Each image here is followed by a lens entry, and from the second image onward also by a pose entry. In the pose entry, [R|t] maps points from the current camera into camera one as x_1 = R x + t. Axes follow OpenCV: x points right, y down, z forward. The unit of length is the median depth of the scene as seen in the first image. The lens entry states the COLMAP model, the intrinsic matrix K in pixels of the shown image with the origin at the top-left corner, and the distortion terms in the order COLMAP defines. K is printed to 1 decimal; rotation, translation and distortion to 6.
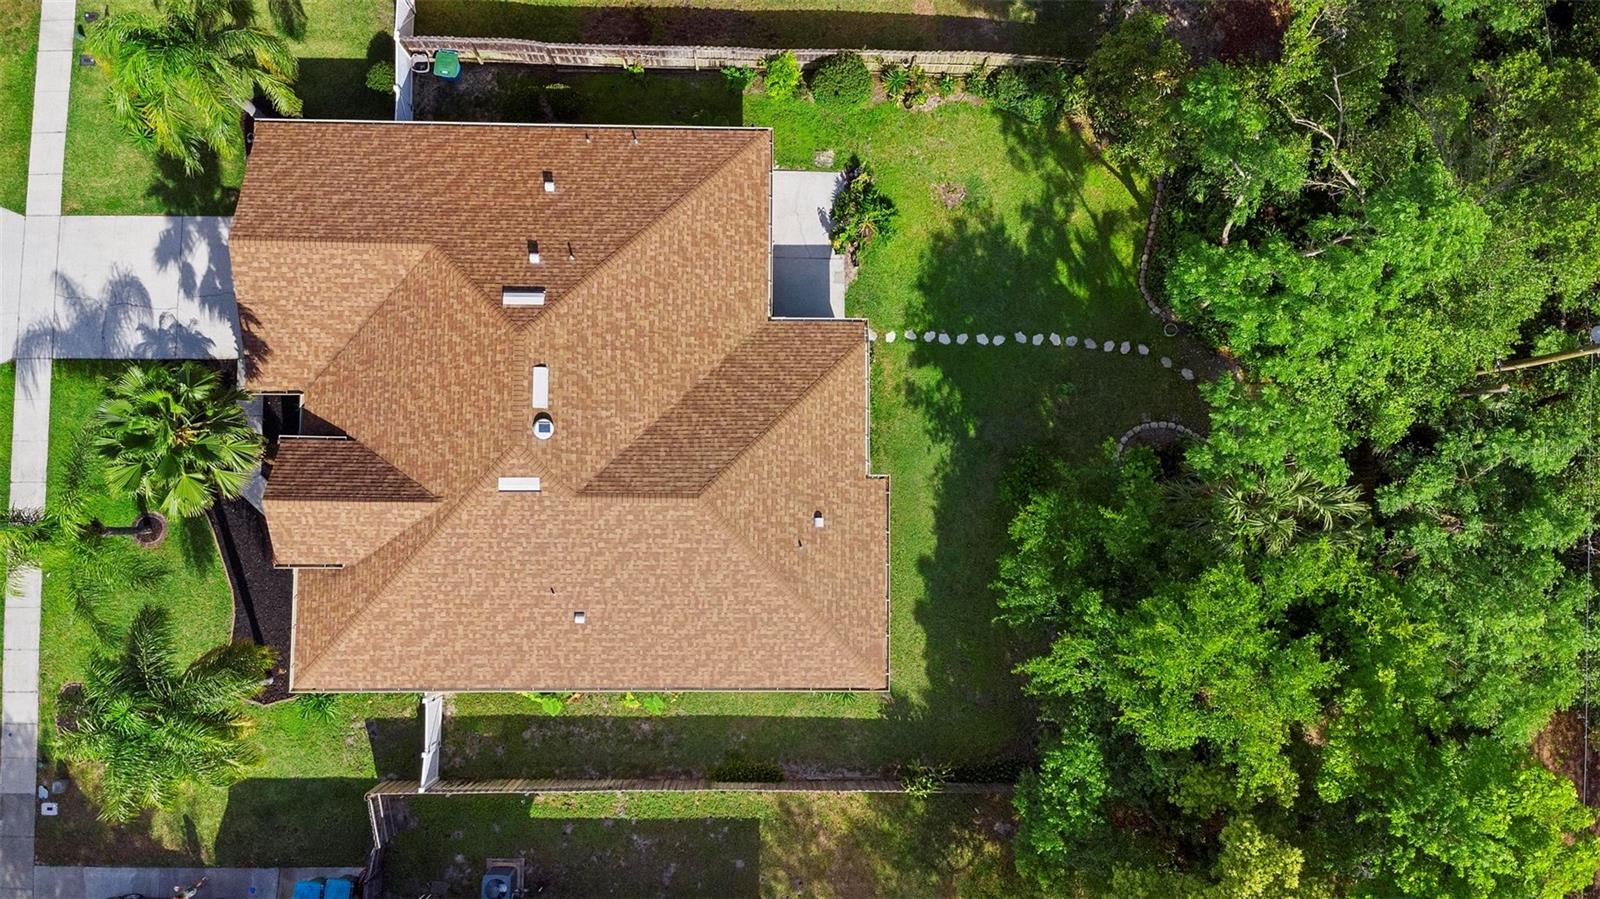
lens RADIAL K [[1154.3, 0, 800.0], [0, 1154.3, 449.5], [0, 0, 1]] dist [0.036152, -0.043026]
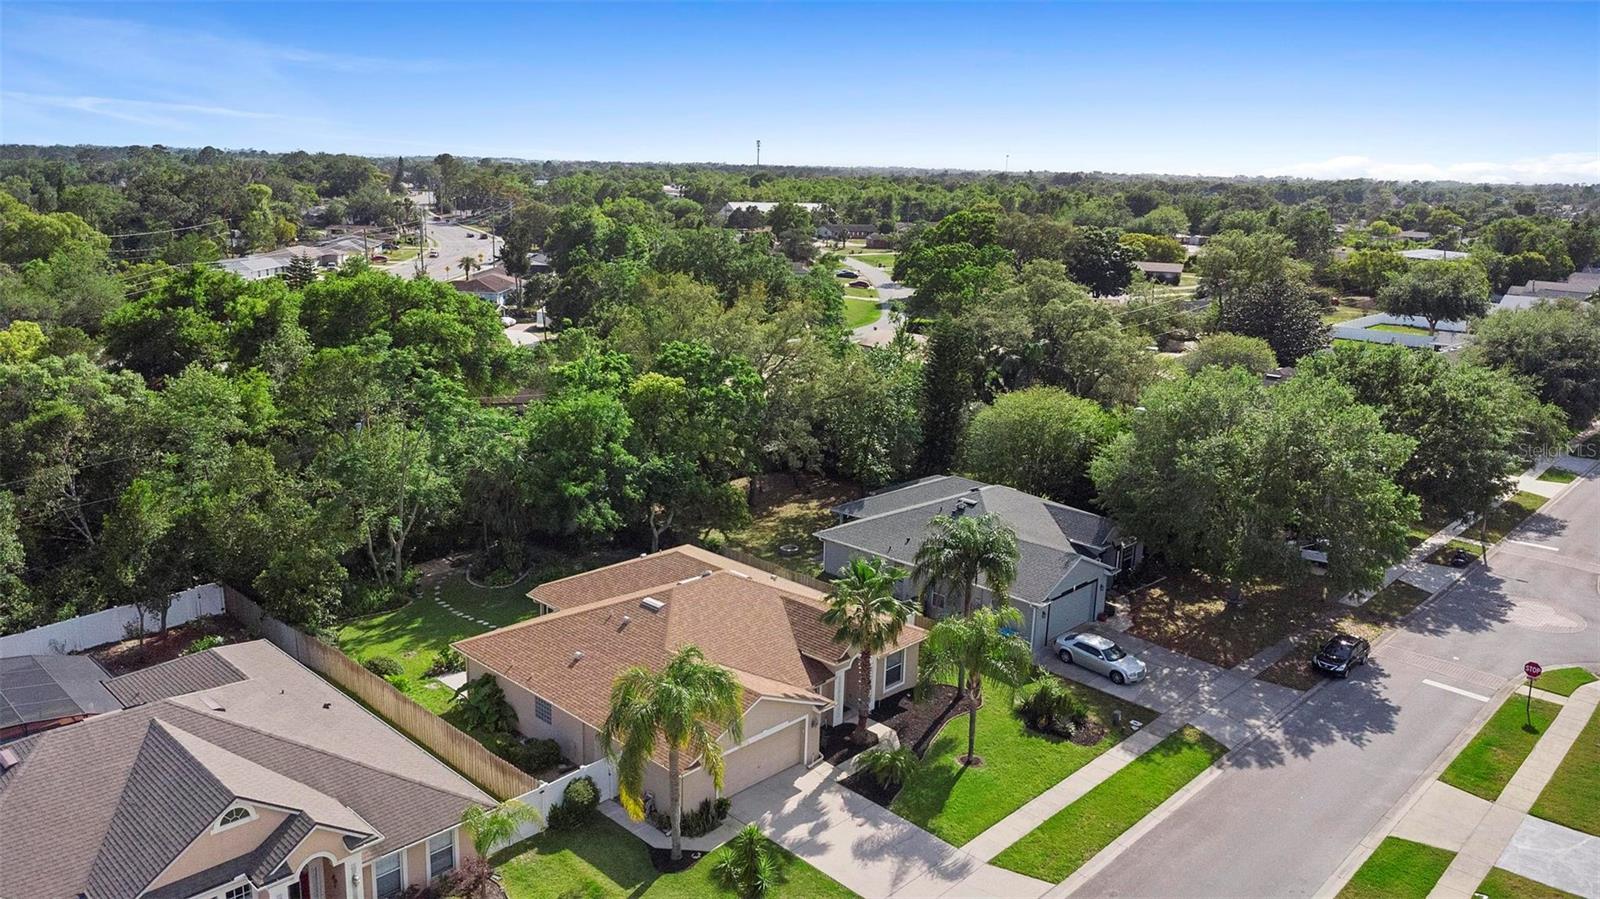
lens RADIAL K [[1154.3, 0, 800.0], [0, 1154.3, 449.5], [0, 0, 1]] dist [0.036152, -0.043026]
pose [[-0.720769, -0.222931, 0.656349, -1.146656], [0.681841, -0.057487, 0.729238, -0.942782], [-0.124838, 0.973138, 0.193438, 0.404814]]
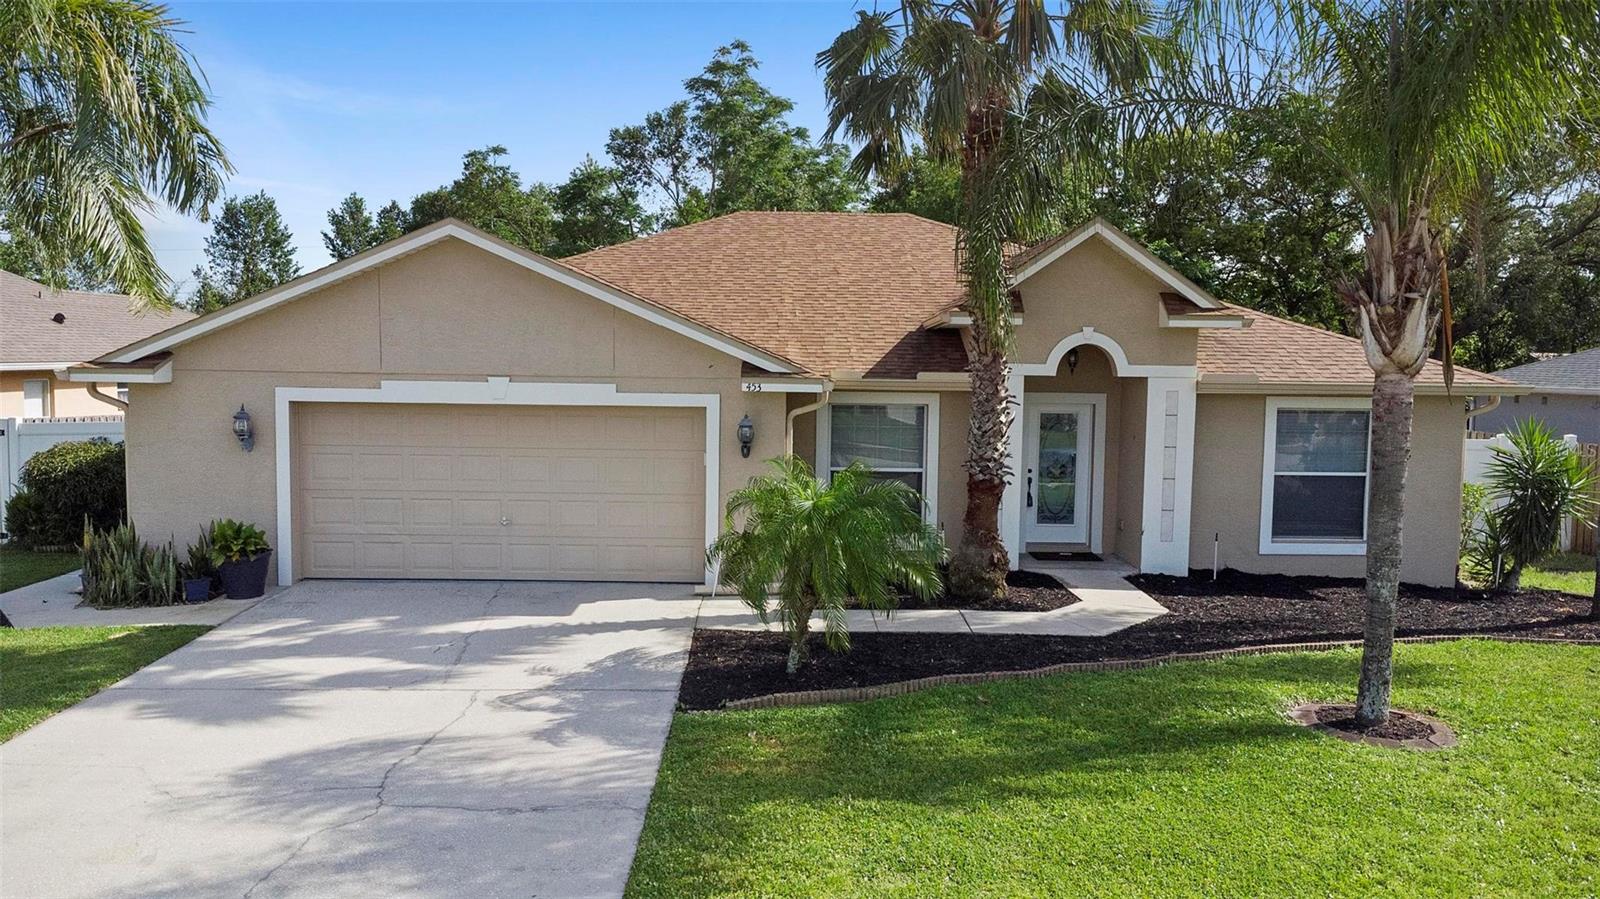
lens RADIAL K [[1154.3, 0, 800.0], [0, 1154.3, 449.5], [0, 0, 1]] dist [0.036152, -0.043026]
pose [[-0.019085, -0.123672, 0.992140, -0.759196], [0.993382, 0.110065, 0.032828, -0.056601], [-0.113260, 0.986200, 0.120753, 0.879640]]
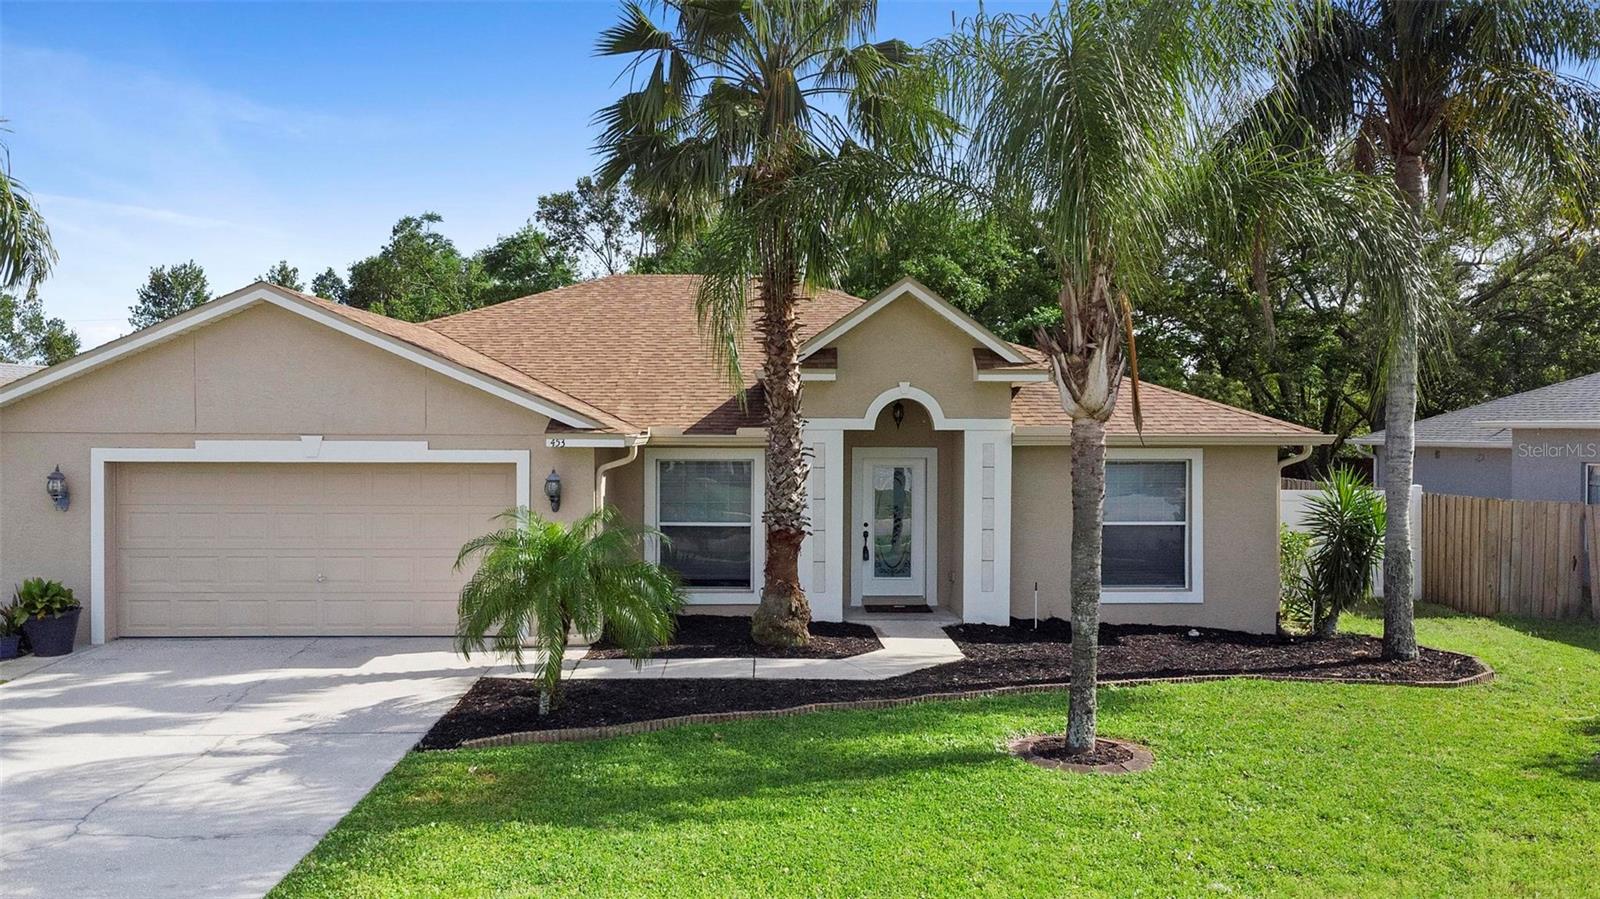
lens RADIAL K [[1195.7, 0, 800.0], [0, 1195.7, 449.5], [0, 0, 1]] dist [0.022026, -0.004832]
pose [[-0.028686, -0.065046, 0.997470, -0.782371], [0.994275, 0.100893, 0.035174, -0.001922], [-0.102926, 0.992769, 0.061779, 0.876361]]
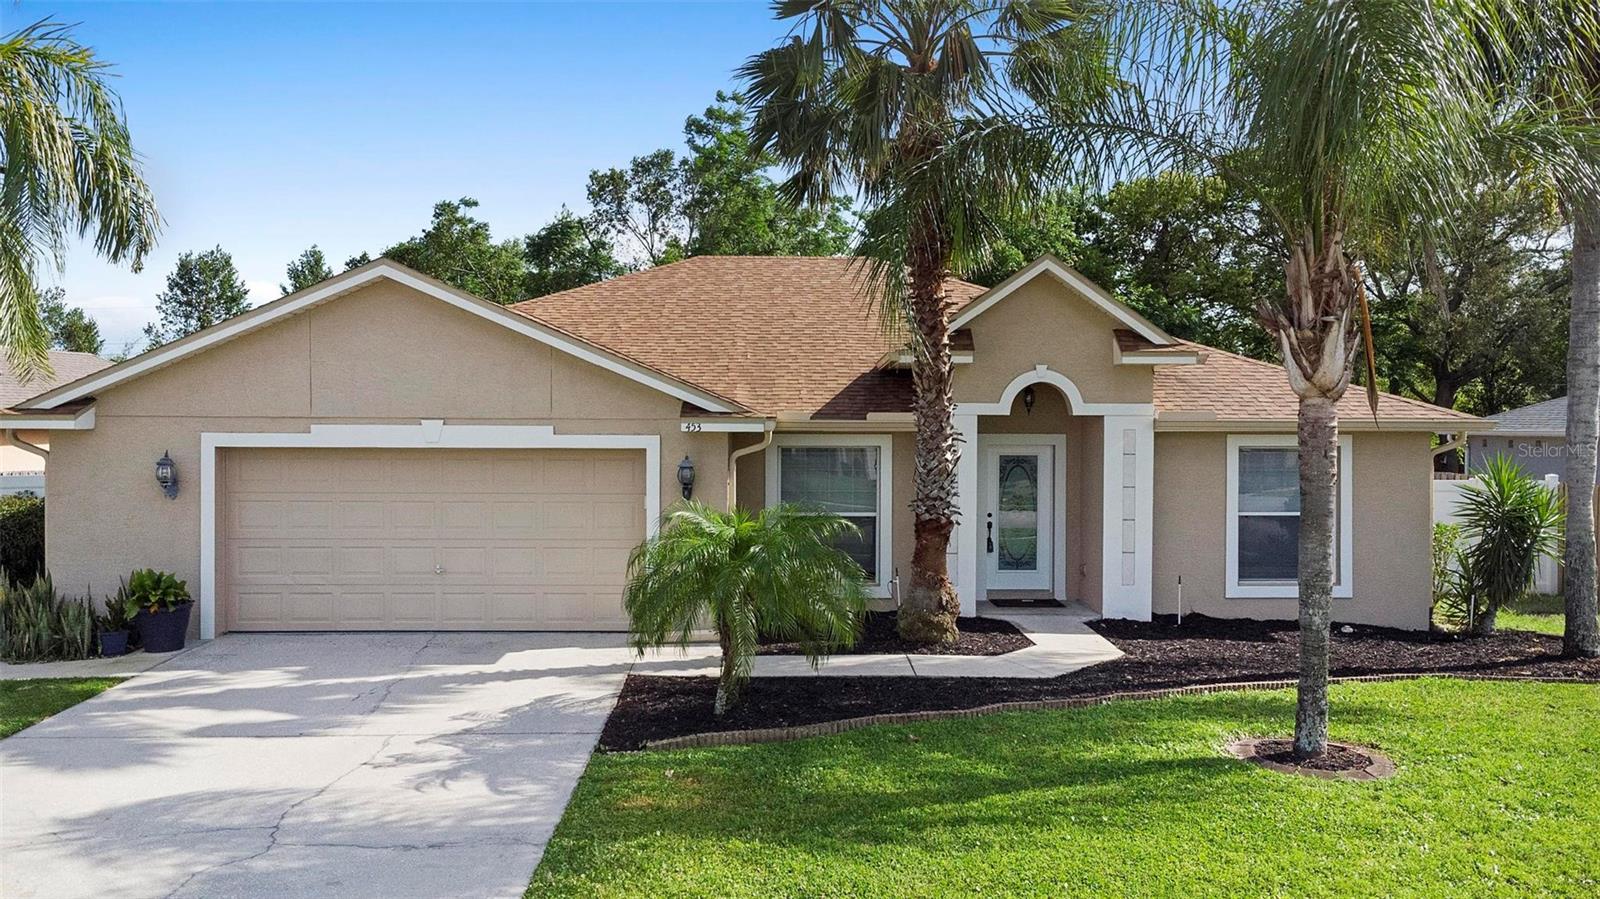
lens RADIAL K [[1218.5, 0, 802.4], [0, 1218.5, 435.3], [0, 0, 1]] dist [0.038980, -0.050635]
pose [[-0.027322, -0.058199, 0.997931, -0.769543], [0.994261, 0.101718, 0.033154, -0.041650], [-0.103437, 0.993109, 0.055086, 0.883871]]
